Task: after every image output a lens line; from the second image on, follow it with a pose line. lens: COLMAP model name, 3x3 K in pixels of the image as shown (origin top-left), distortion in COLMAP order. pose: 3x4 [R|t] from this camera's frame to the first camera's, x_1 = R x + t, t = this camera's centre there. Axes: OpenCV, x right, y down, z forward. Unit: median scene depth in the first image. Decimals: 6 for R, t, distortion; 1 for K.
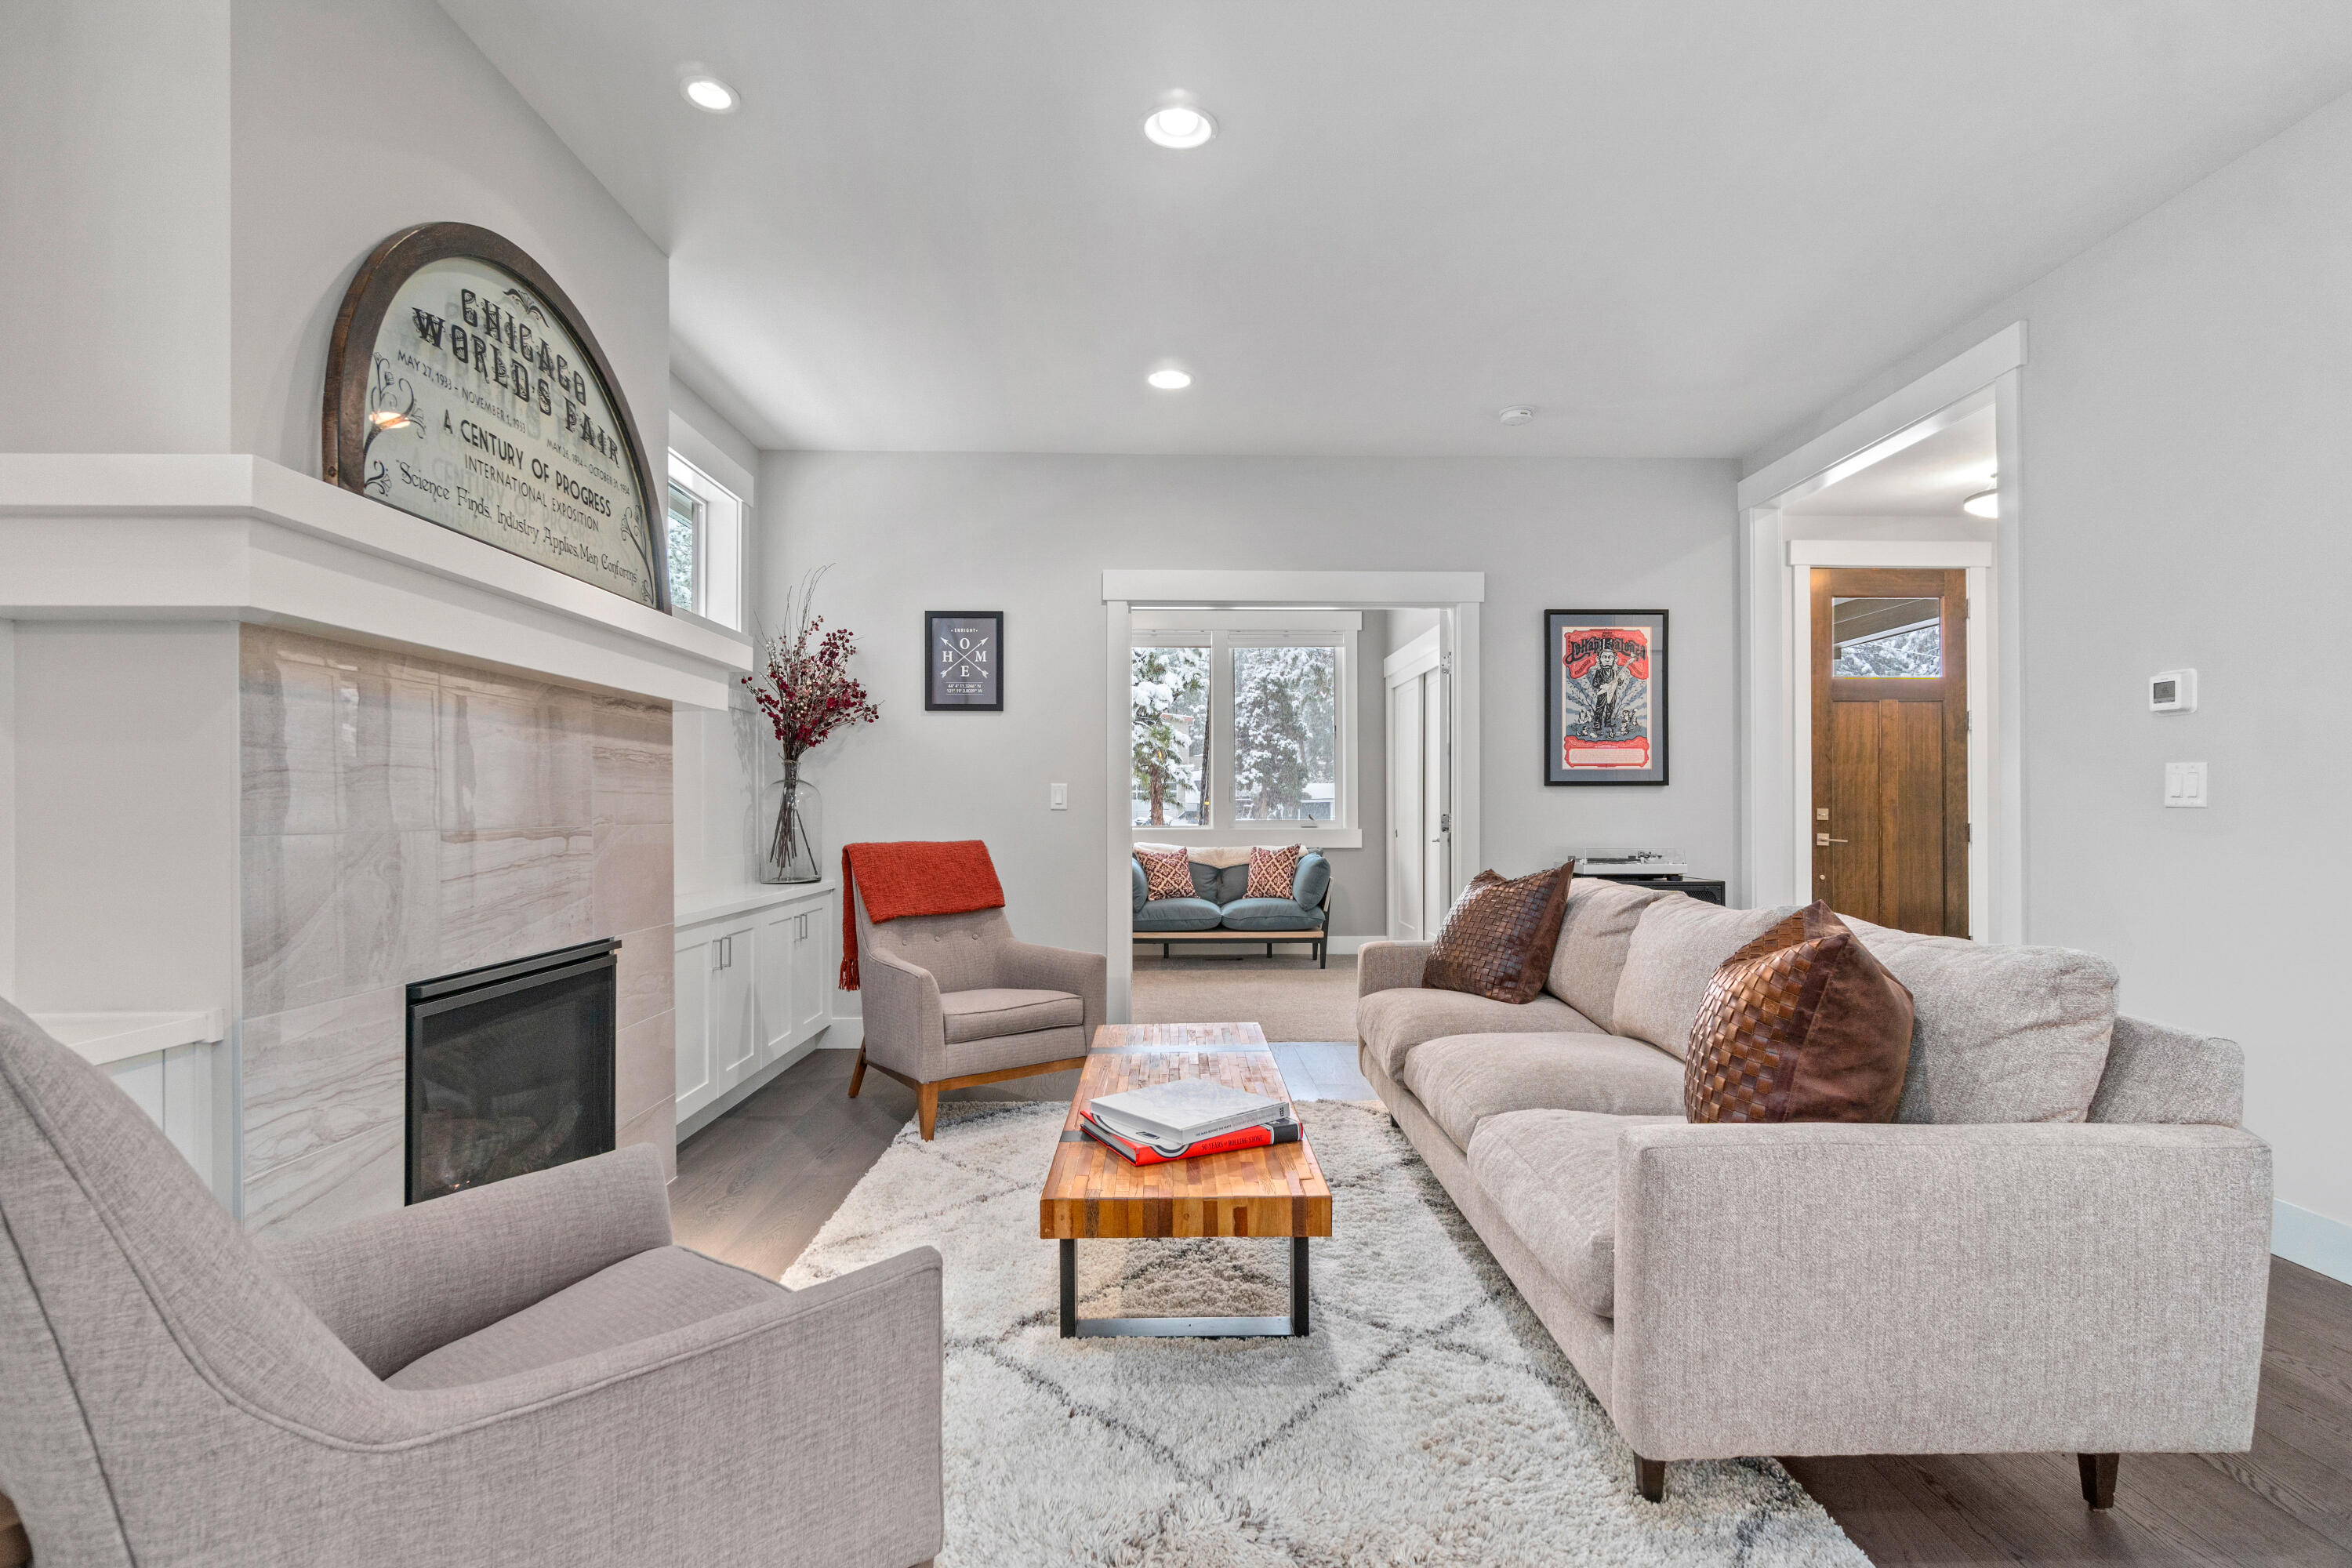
lens RADIAL K [[1120.4, 0, 1182.8], [0, 1120.4, 805.0], [0, 0, 1]] dist [-0.002444, -0.000213]
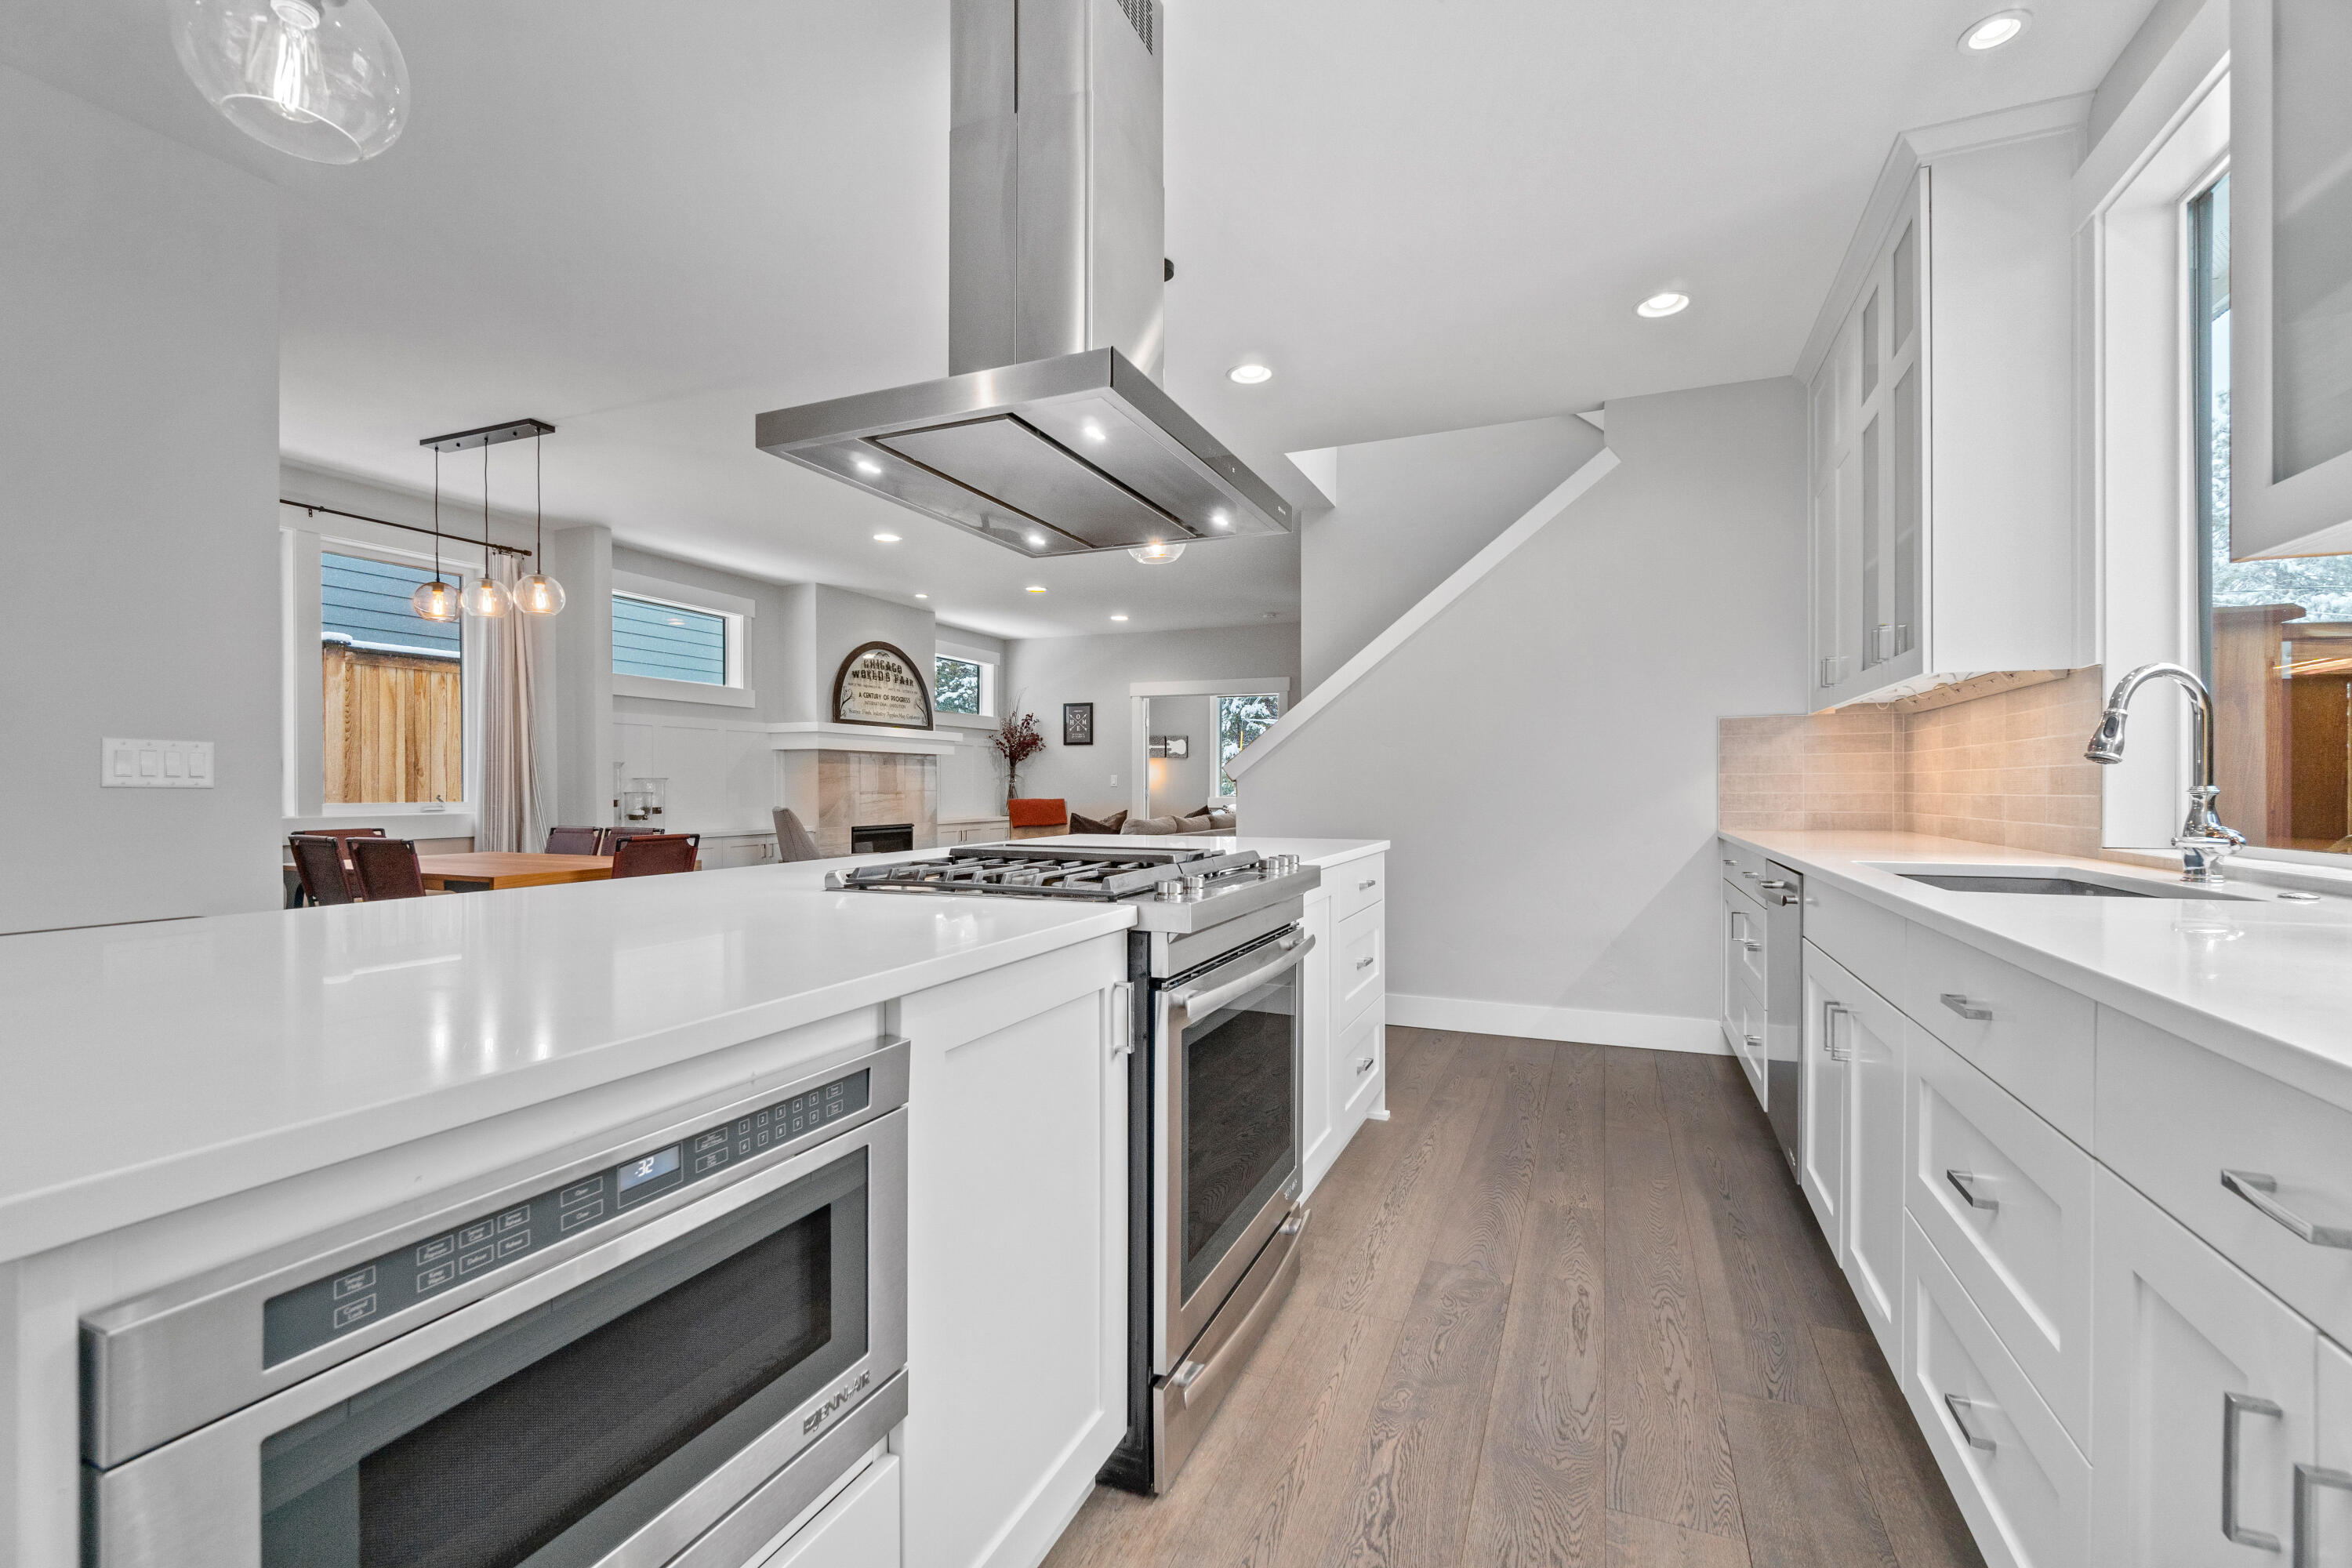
lens RADIAL K [[1014.7, 0, 1176.0], [0, 1014.7, 784.0], [0, 0, 1]] dist [-0.005502, -0.000083]
pose [[0.913049, -0.001061, -0.407848, 0.943014], [0.001991, 0.999996, 0.001855, -0.005558], [0.407844, -0.002506, 0.913048, -0.950933]]
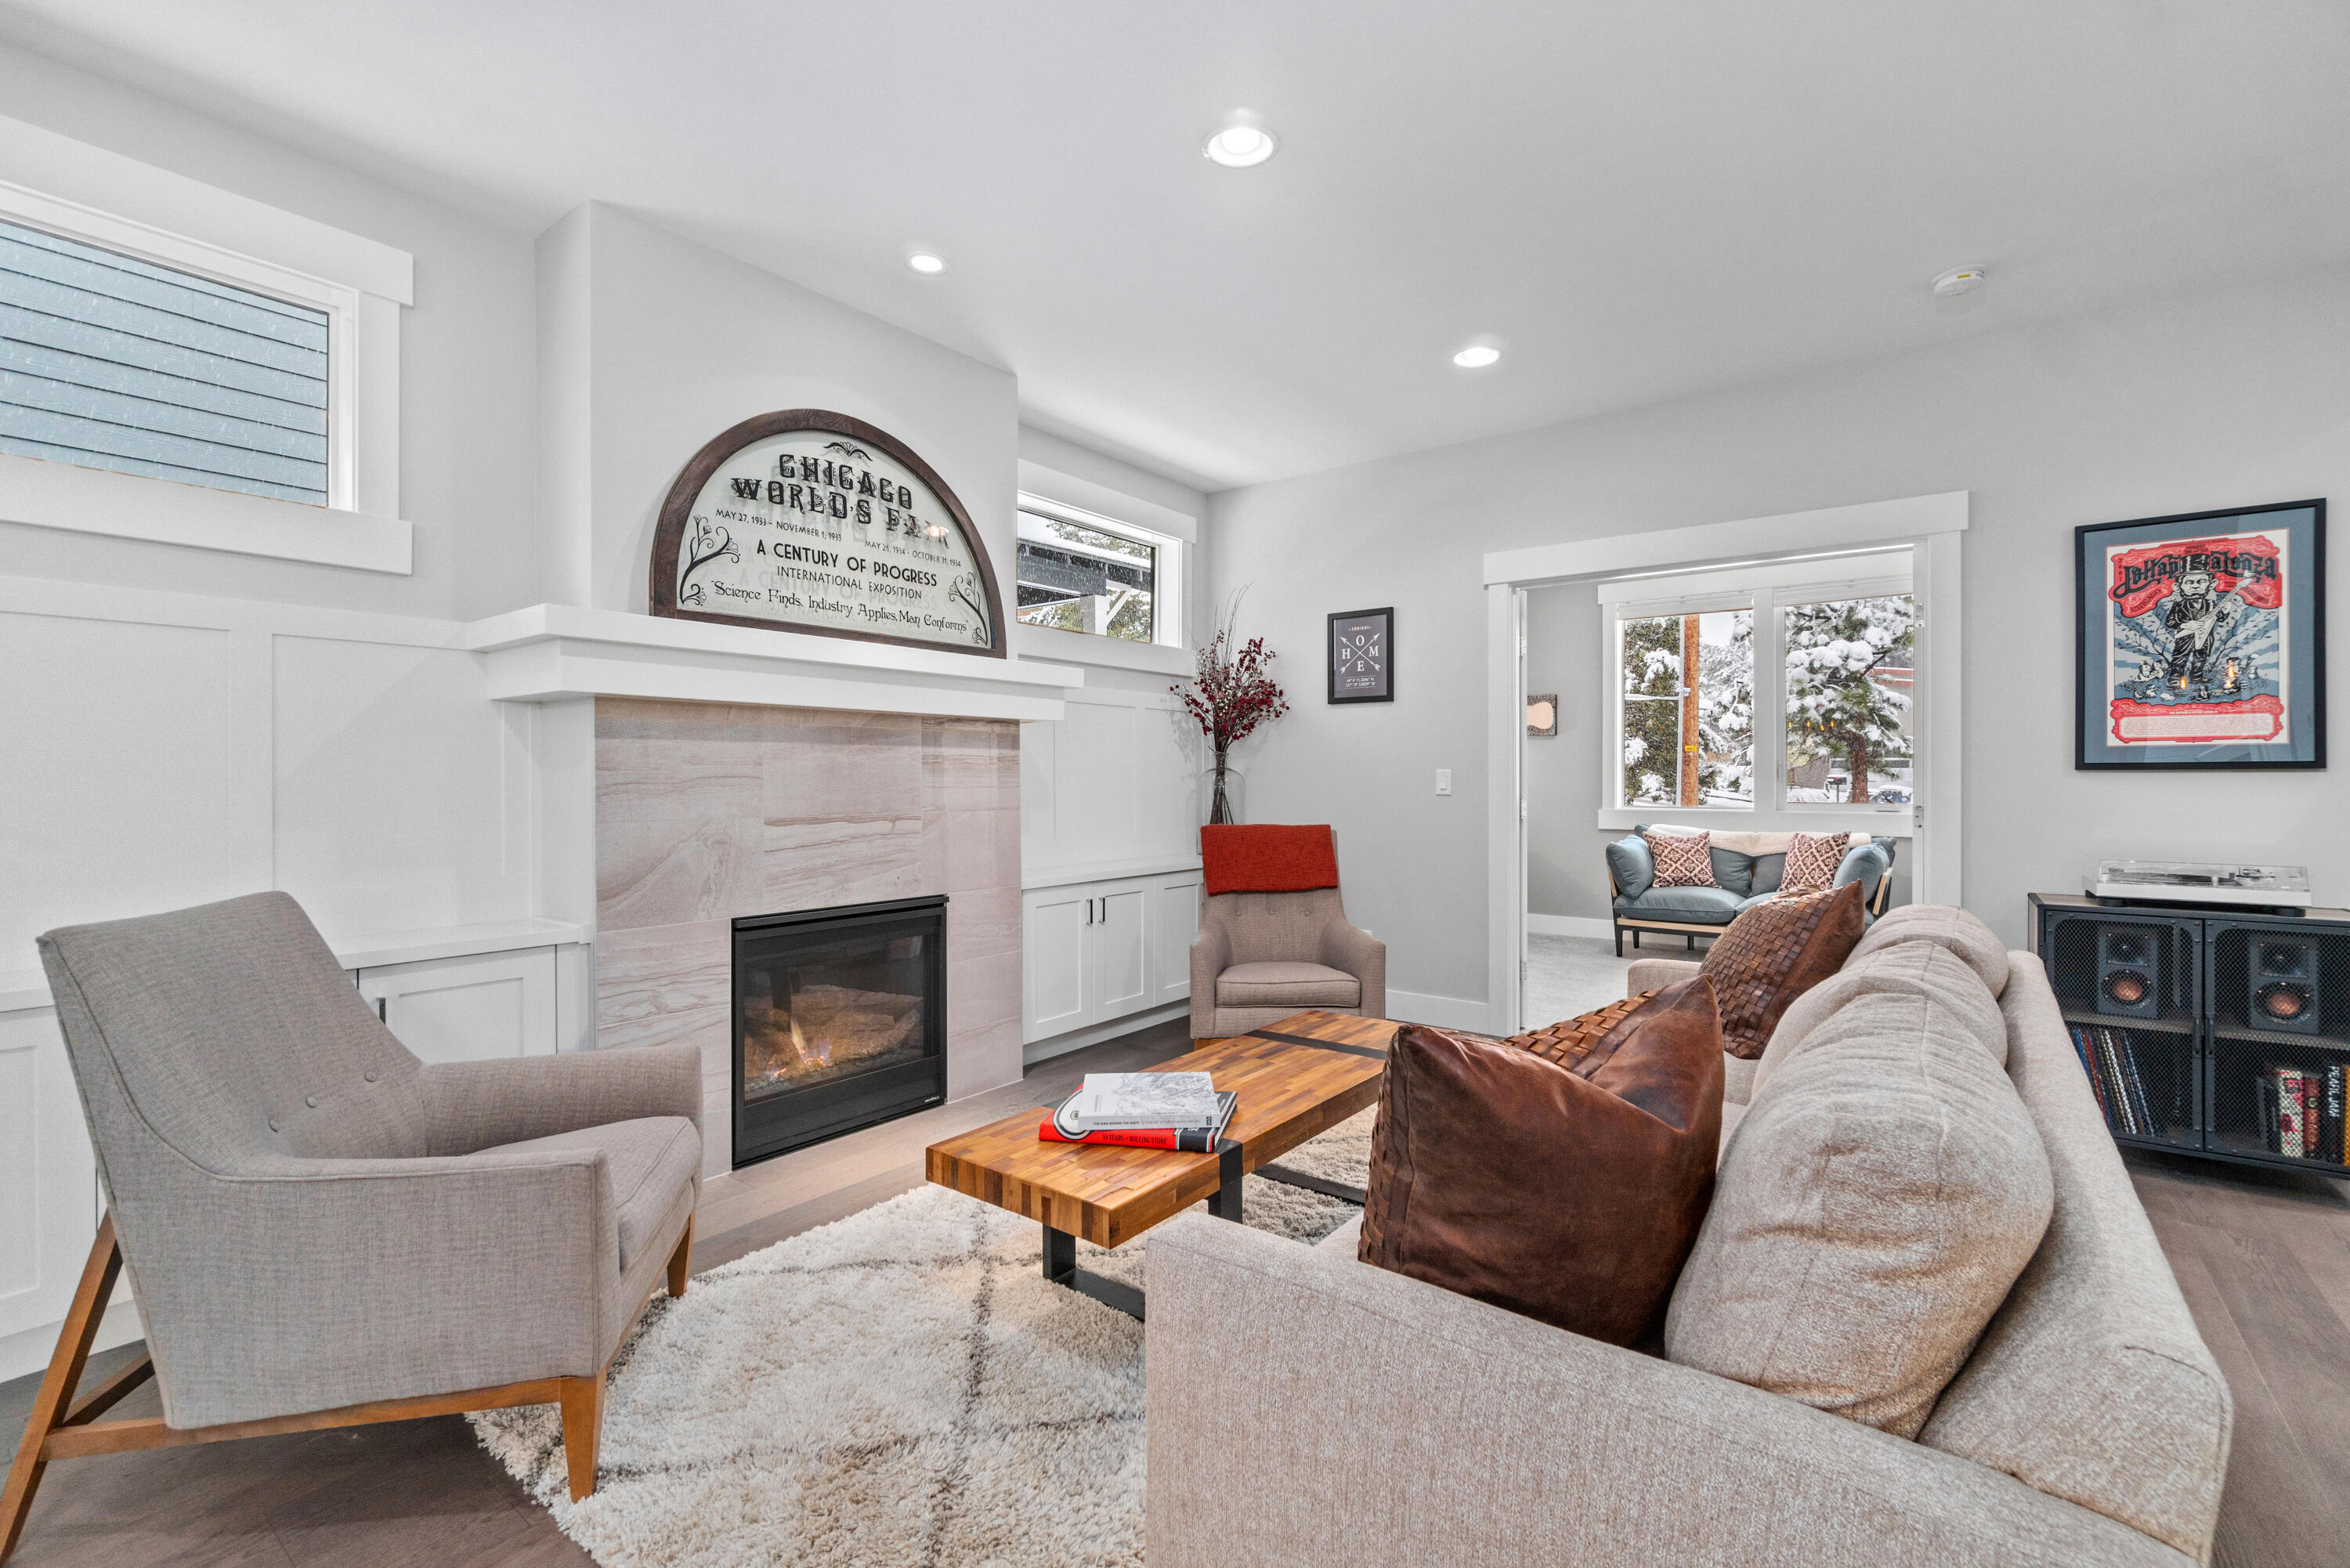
lens RADIAL K [[1013.7, 0, 1175.0], [0, 1013.7, 784.0], [0, 0, 1]] dist [-0.005502, -0.000083]
pose [[0.780987, 0.003956, -0.624534, 0.300410], [0.002670, 0.999950, 0.009673, -0.016823], [0.624541, -0.009222, 0.780938, 0.132932]]
